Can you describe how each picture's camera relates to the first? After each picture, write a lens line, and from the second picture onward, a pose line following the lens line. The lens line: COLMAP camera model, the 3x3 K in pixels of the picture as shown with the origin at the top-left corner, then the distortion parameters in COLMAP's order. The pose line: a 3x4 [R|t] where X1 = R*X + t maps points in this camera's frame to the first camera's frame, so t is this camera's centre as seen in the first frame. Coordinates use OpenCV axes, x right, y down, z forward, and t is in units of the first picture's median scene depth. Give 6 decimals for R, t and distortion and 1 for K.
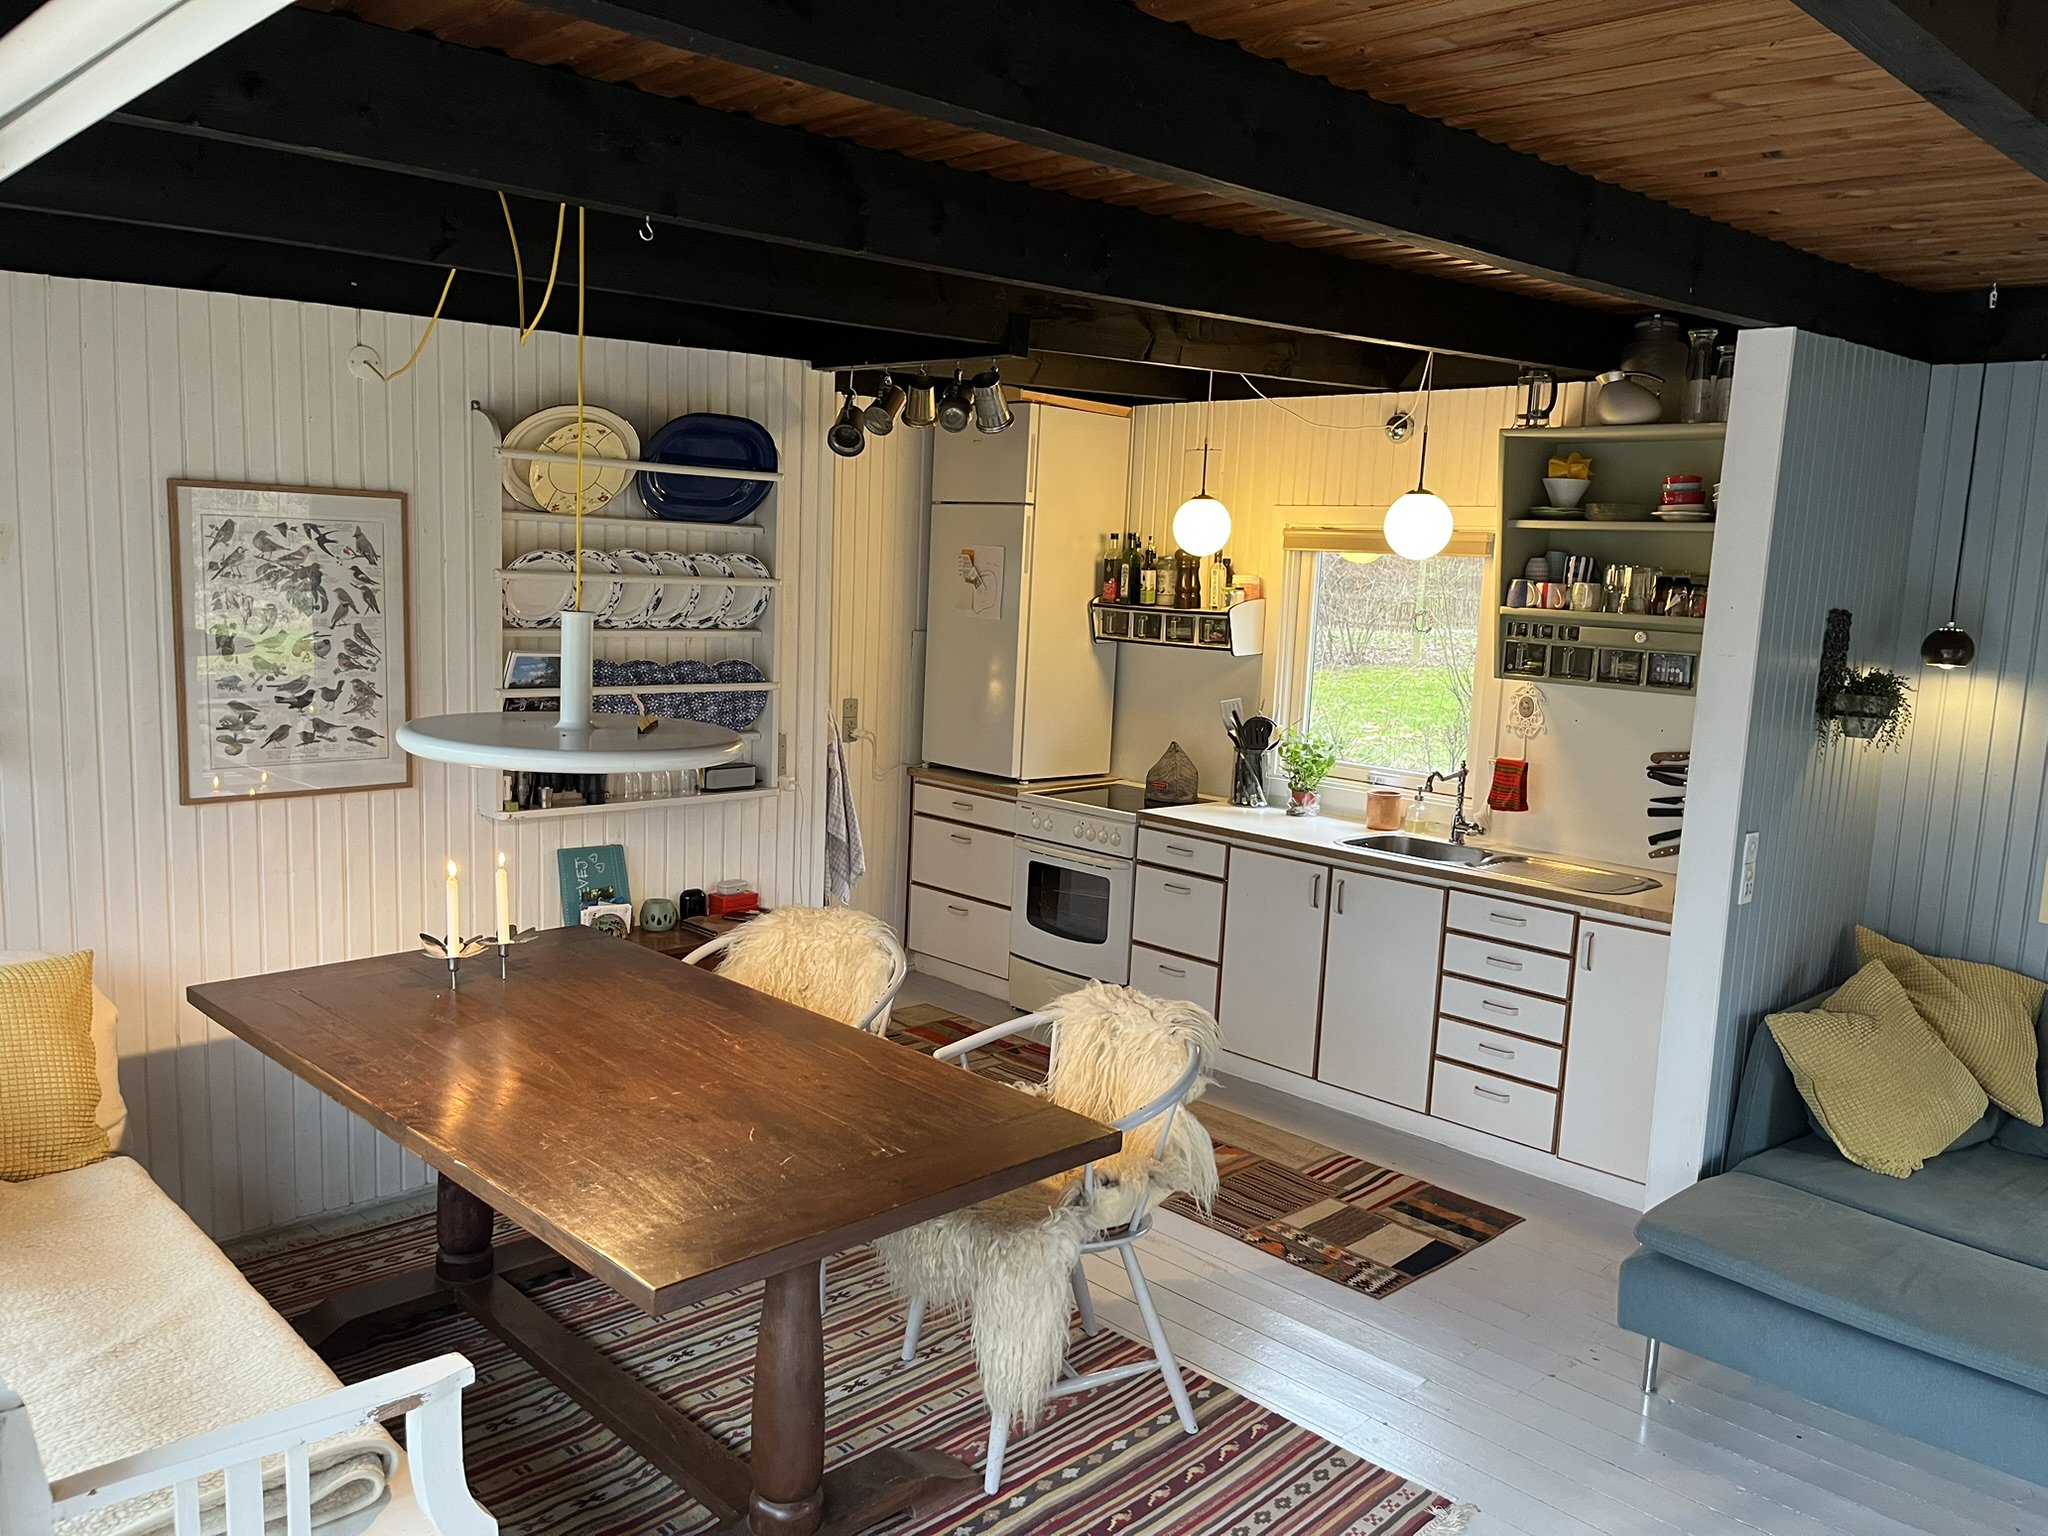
lens RADIAL K [[1572.1, 0, 1041.3], [0, 1572.1, 794.6], [0, 0, 1]] dist [0.047790, -0.041006]
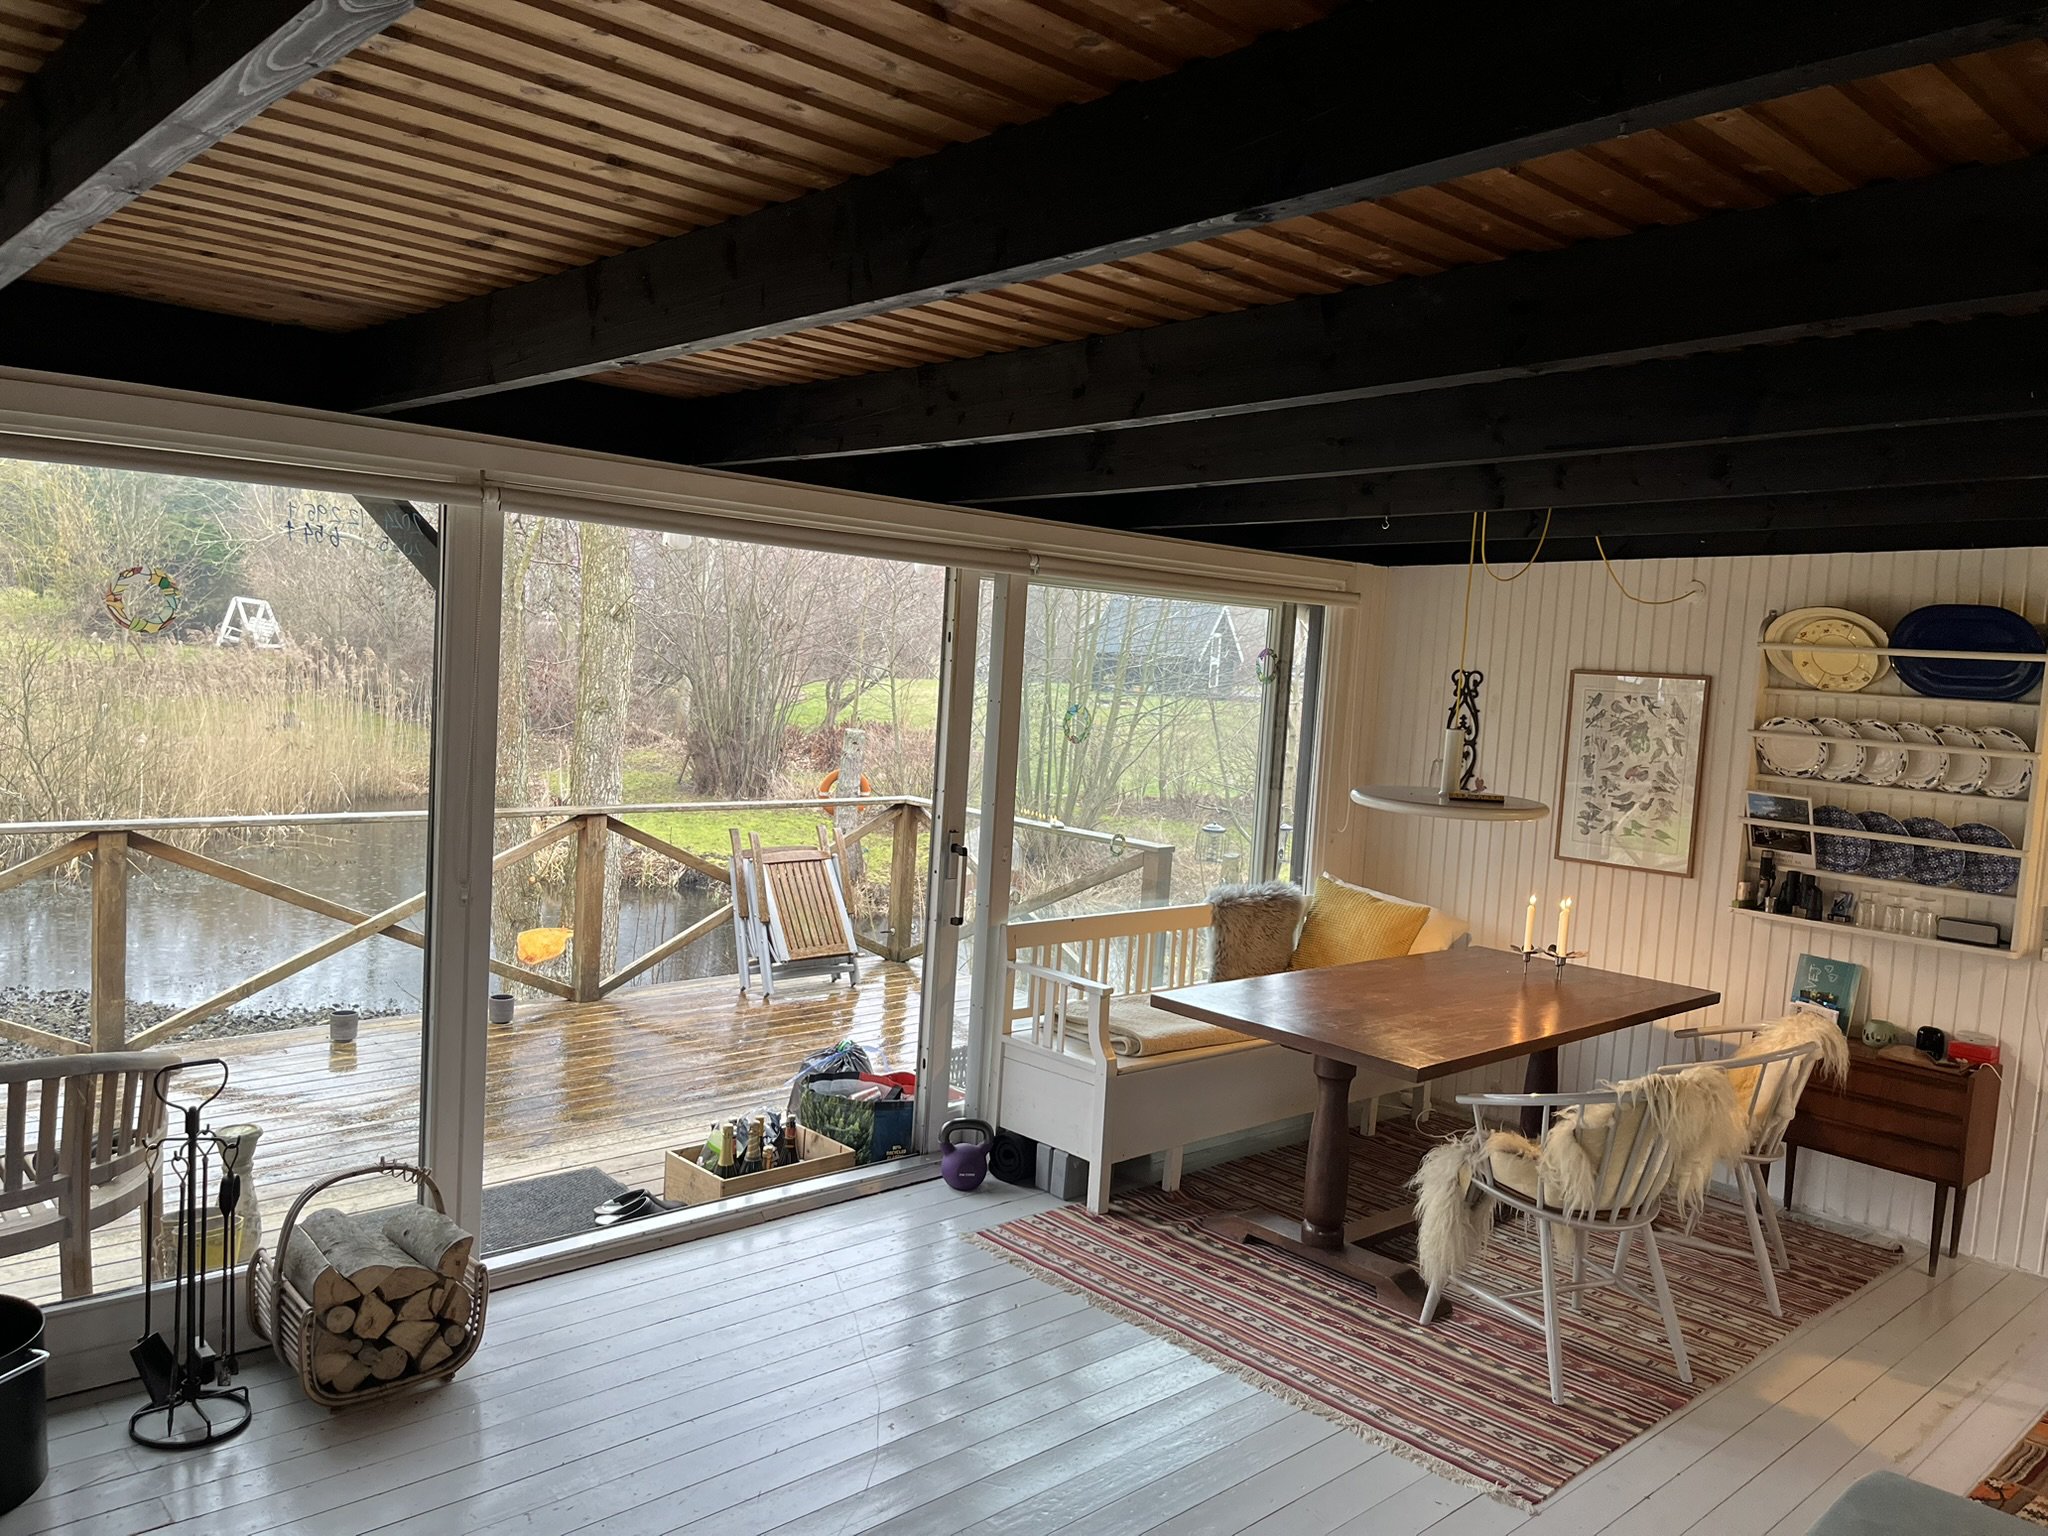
lens RADIAL K [[1525.5, 0, 1024.0], [0, 1525.5, 768.0], [0, 0, 1]] dist [0.086042, -0.155774]
pose [[-0.037119, 0.033443, -0.998751, 1.046043], [-0.206772, 0.977554, 0.040418, -0.034965], [0.977685, 0.208014, -0.029370, 0.444852]]
